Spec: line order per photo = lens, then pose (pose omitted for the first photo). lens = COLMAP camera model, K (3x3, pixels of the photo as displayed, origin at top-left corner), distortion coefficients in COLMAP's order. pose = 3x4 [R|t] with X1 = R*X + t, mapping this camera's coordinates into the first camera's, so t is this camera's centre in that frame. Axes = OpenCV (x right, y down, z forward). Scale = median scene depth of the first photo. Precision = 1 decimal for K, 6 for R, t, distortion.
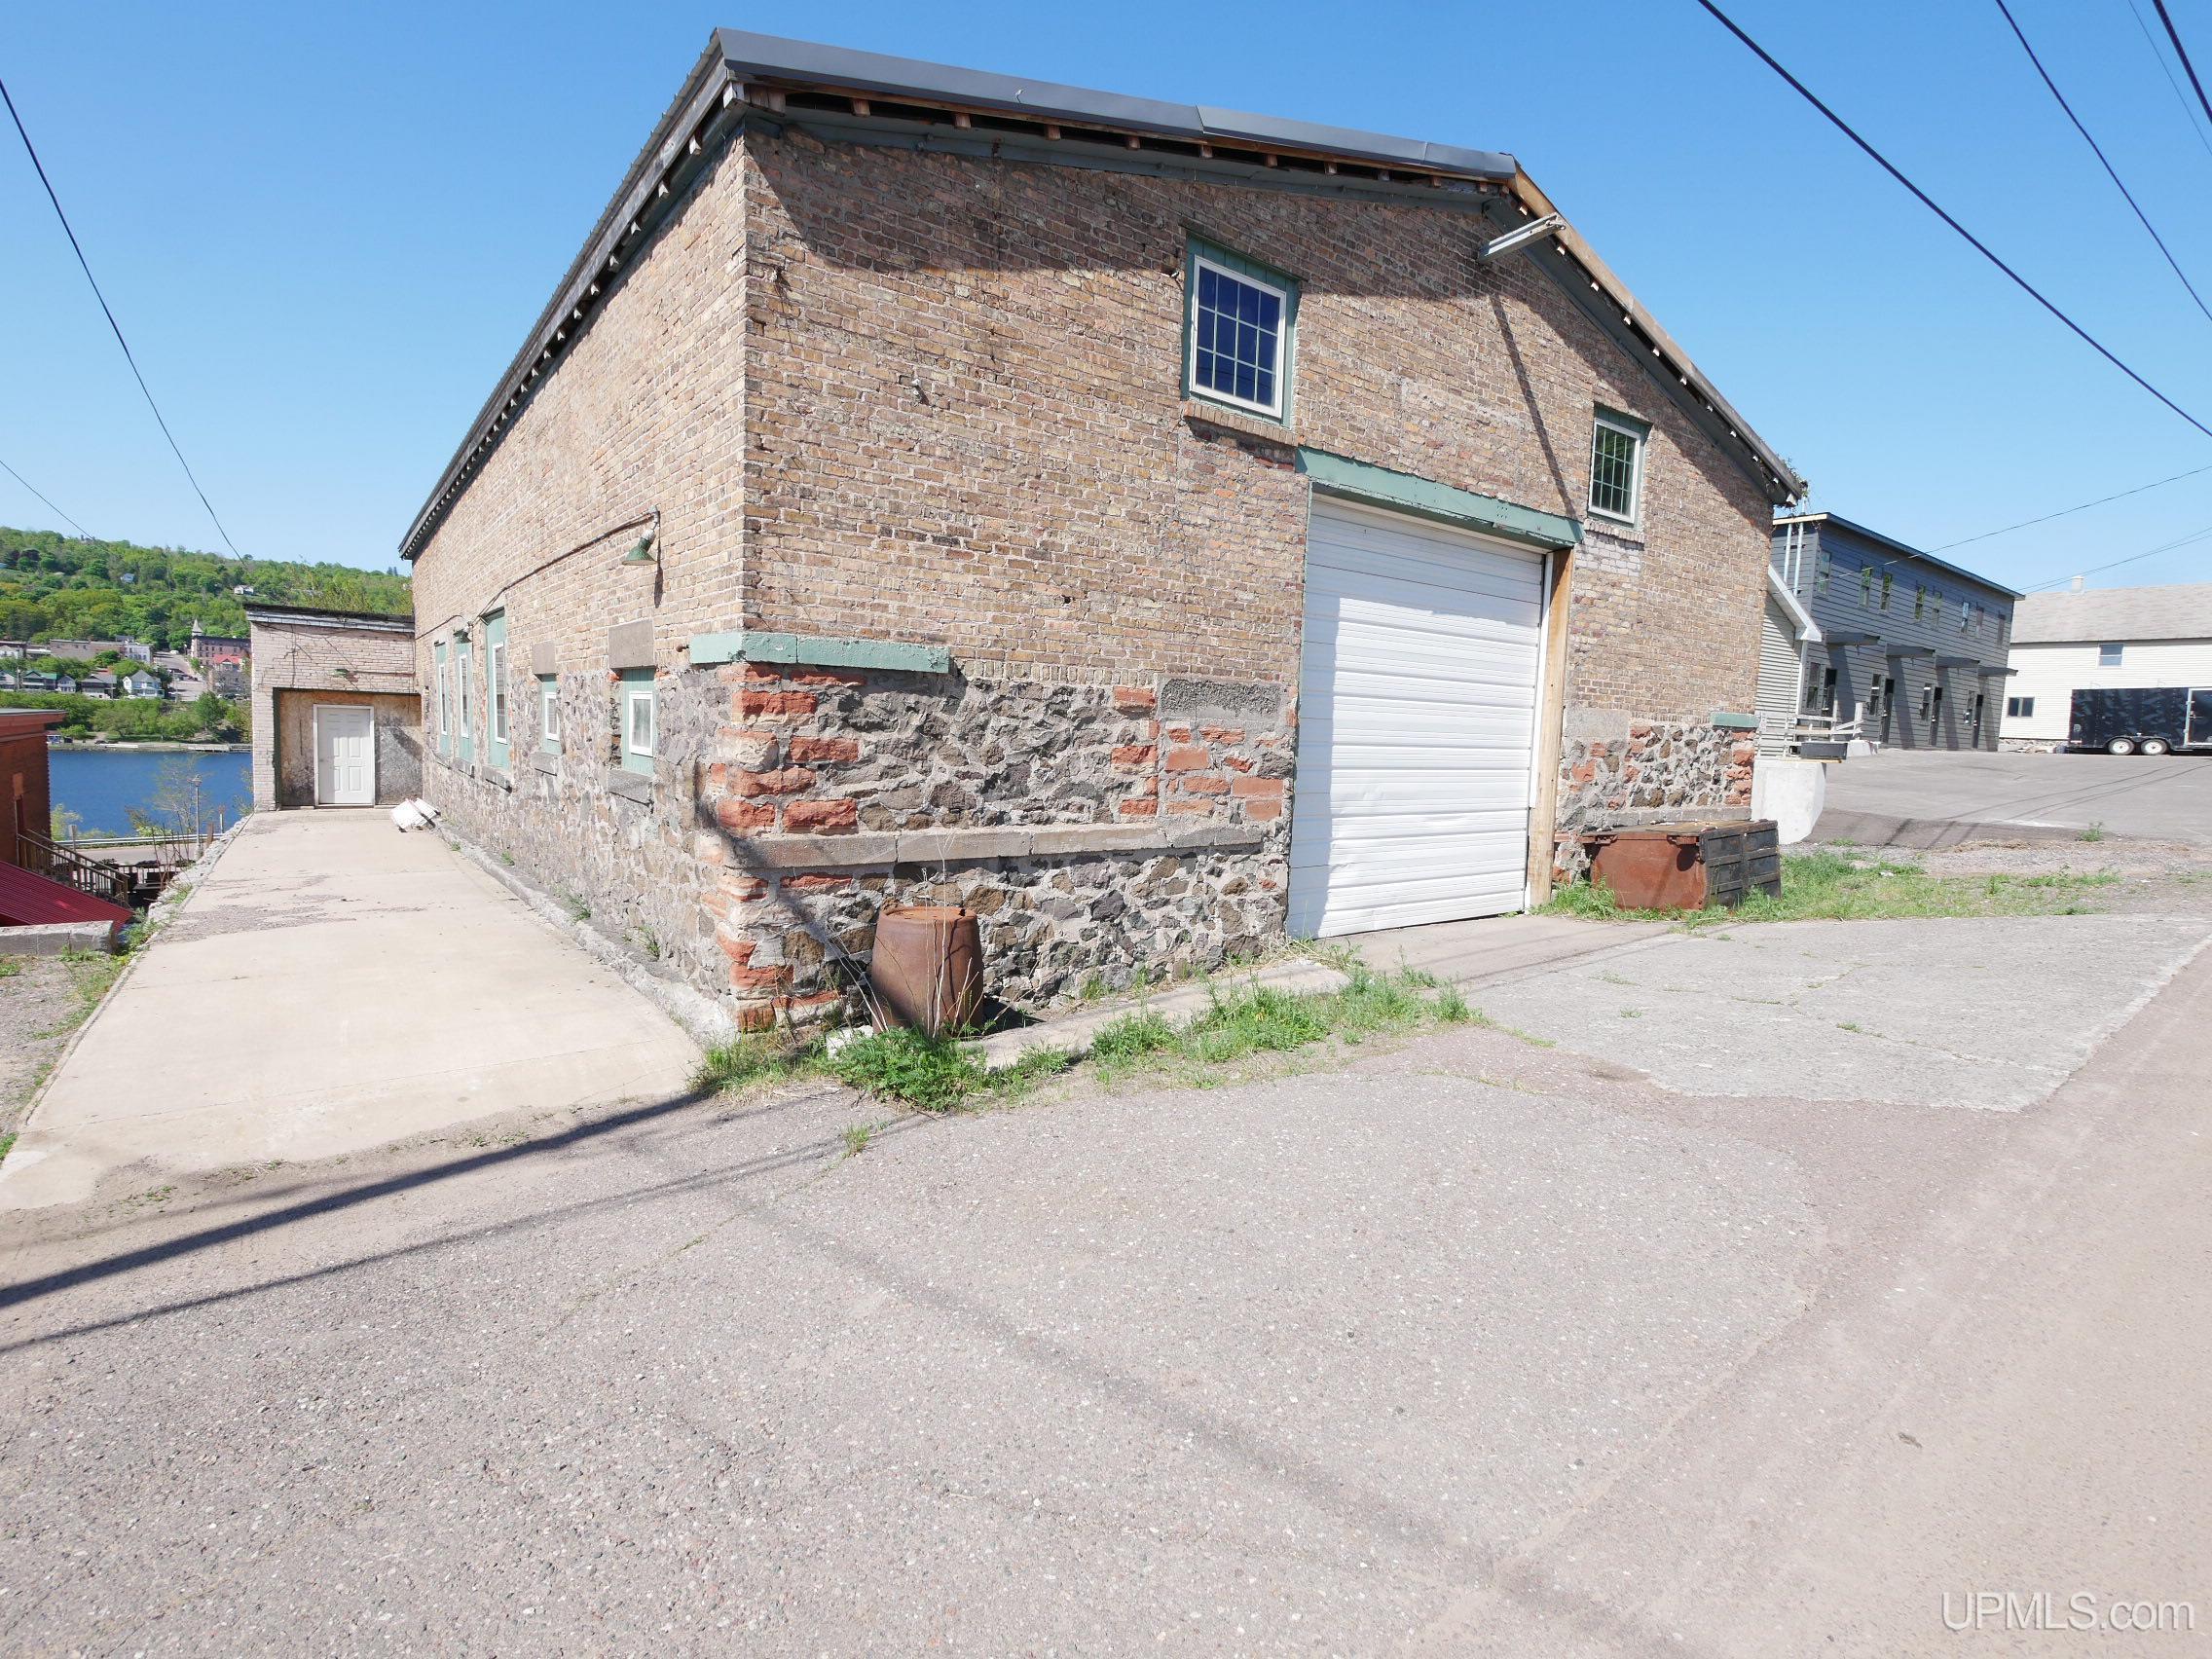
lens RADIAL K [[1041.1, 0, 1103.5], [0, 1041.1, 816.7], [0, 0, 1]] dist [0.001722, -0.000087]
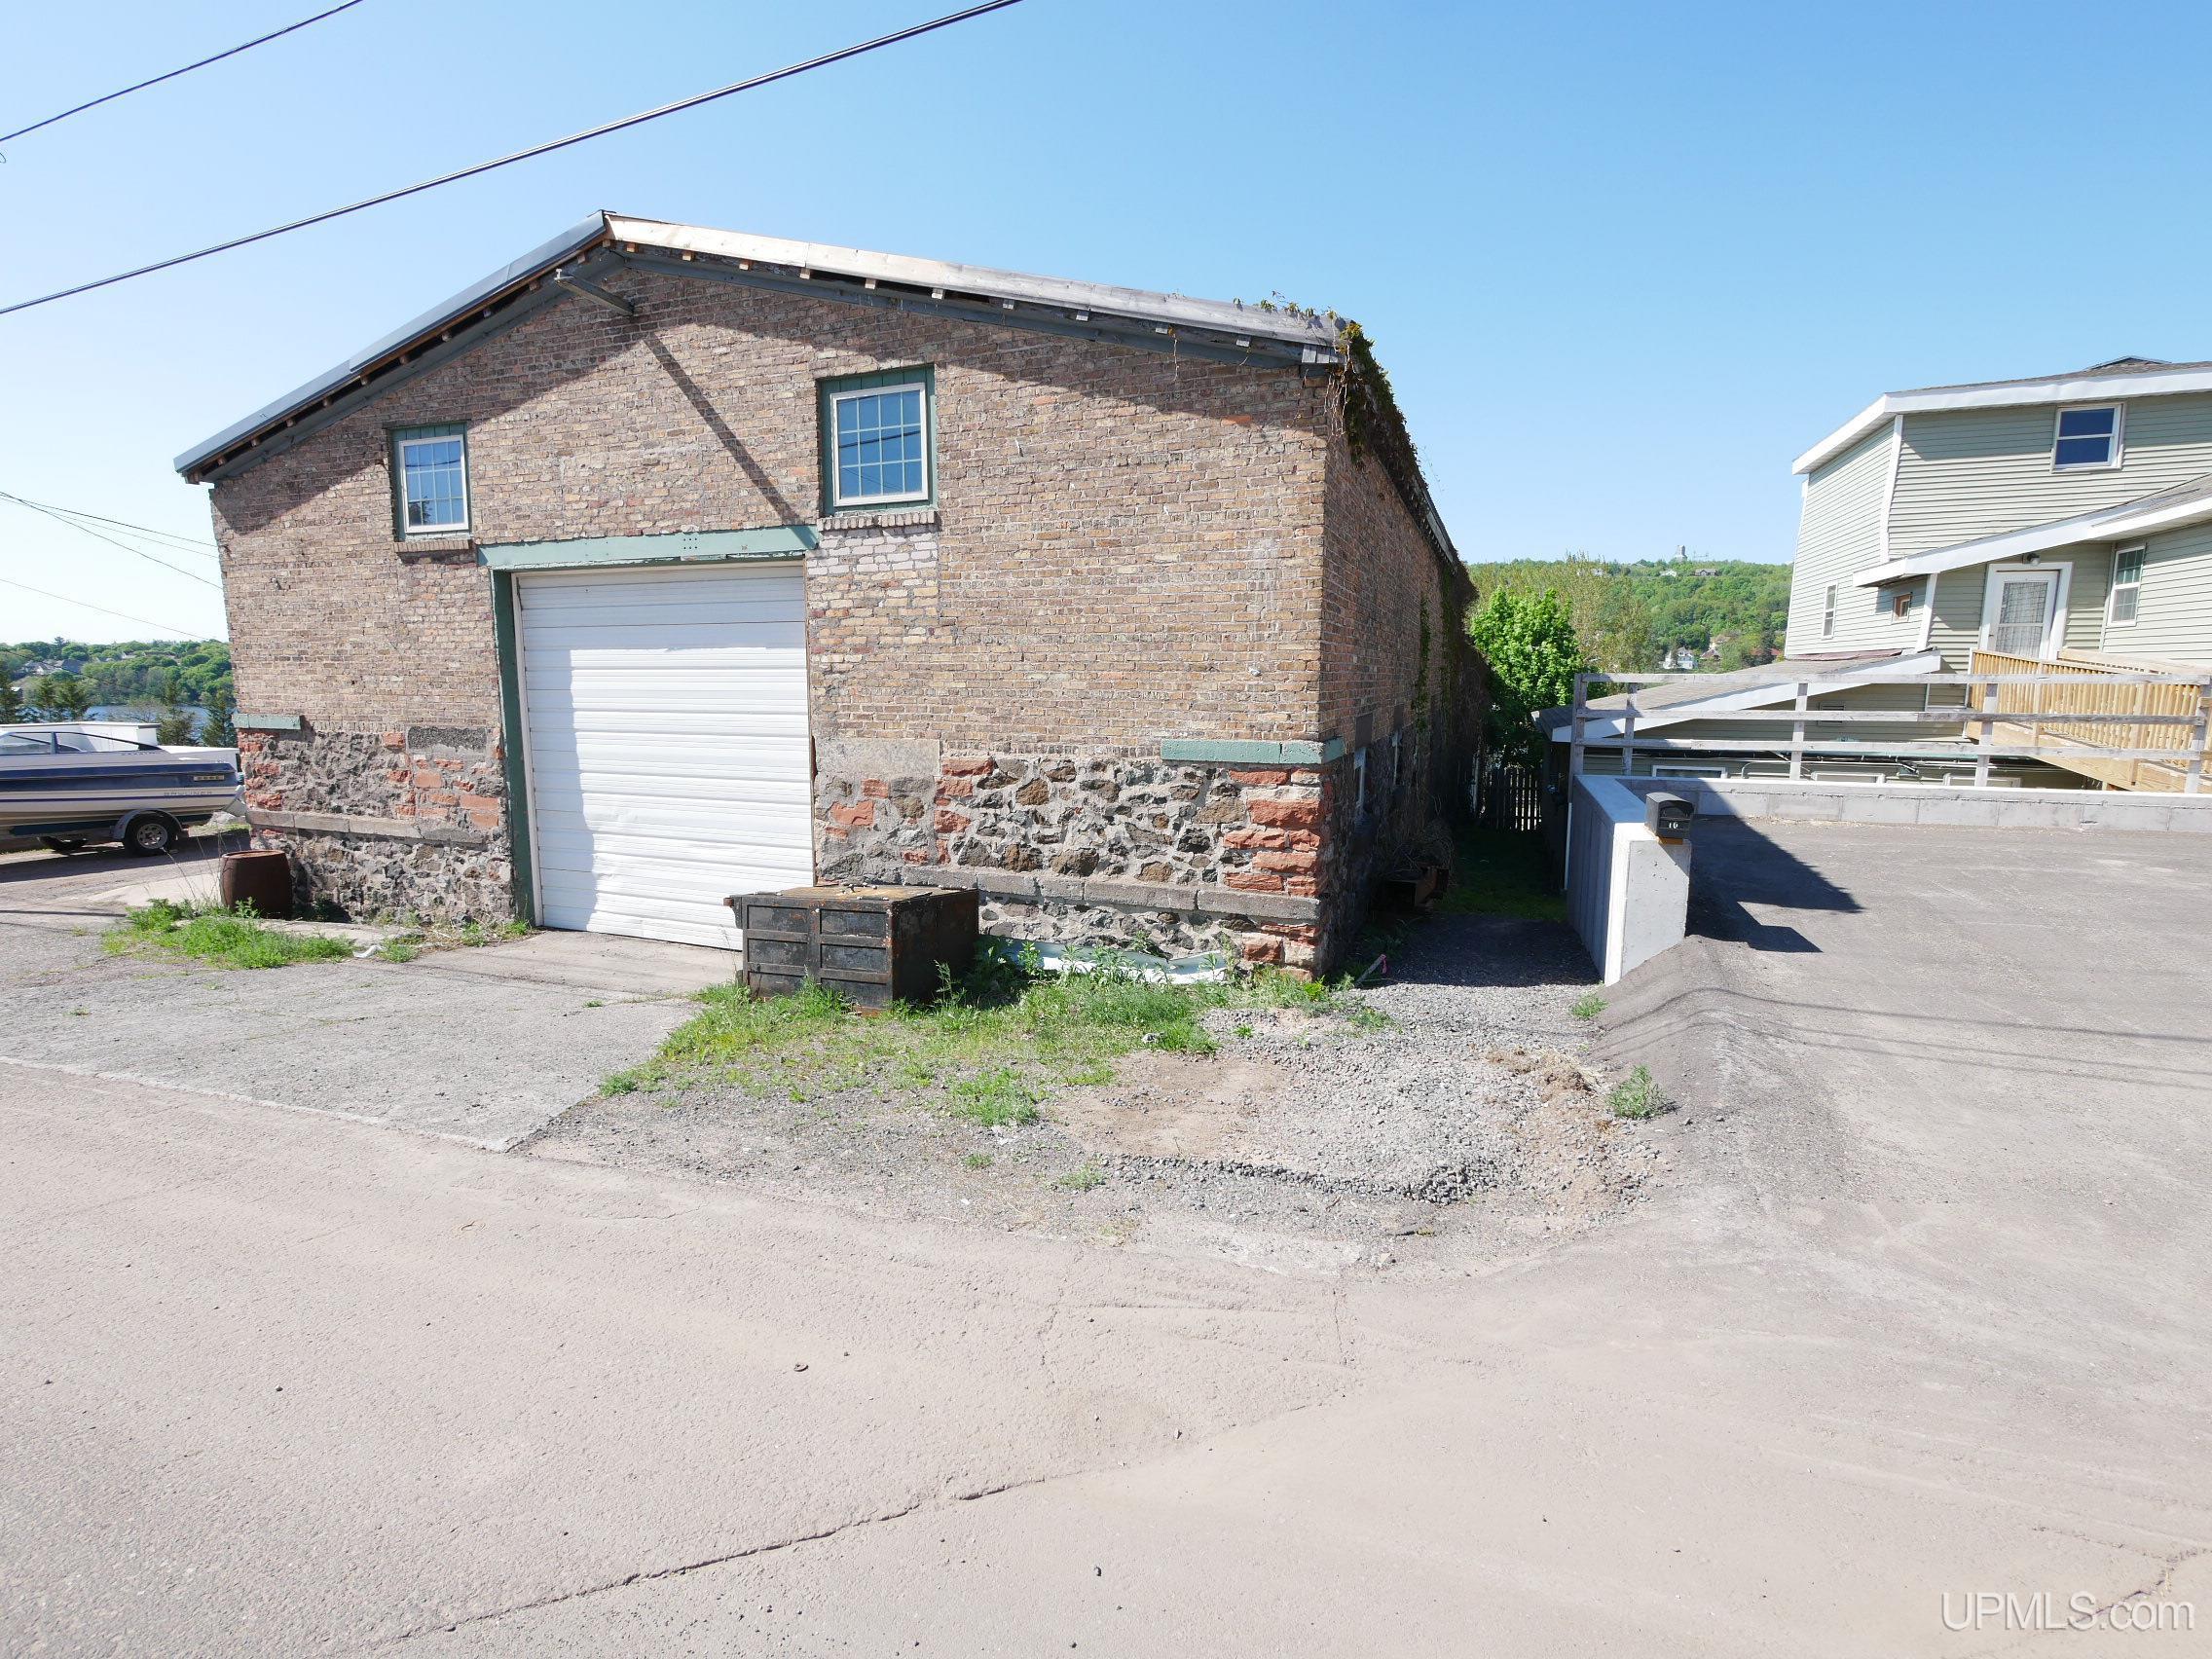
lens RADIAL K [[1041.1, 0, 1101.0], [0, 1041.1, 819.0], [0, 0, 1]] dist [0.001722, -0.000087]
pose [[0.523043, 0.081728, -0.848379, 1.565003], [-0.057276, 0.996512, 0.060686, -0.123477], [0.850380, 0.016850, 0.525900, 0.882538]]
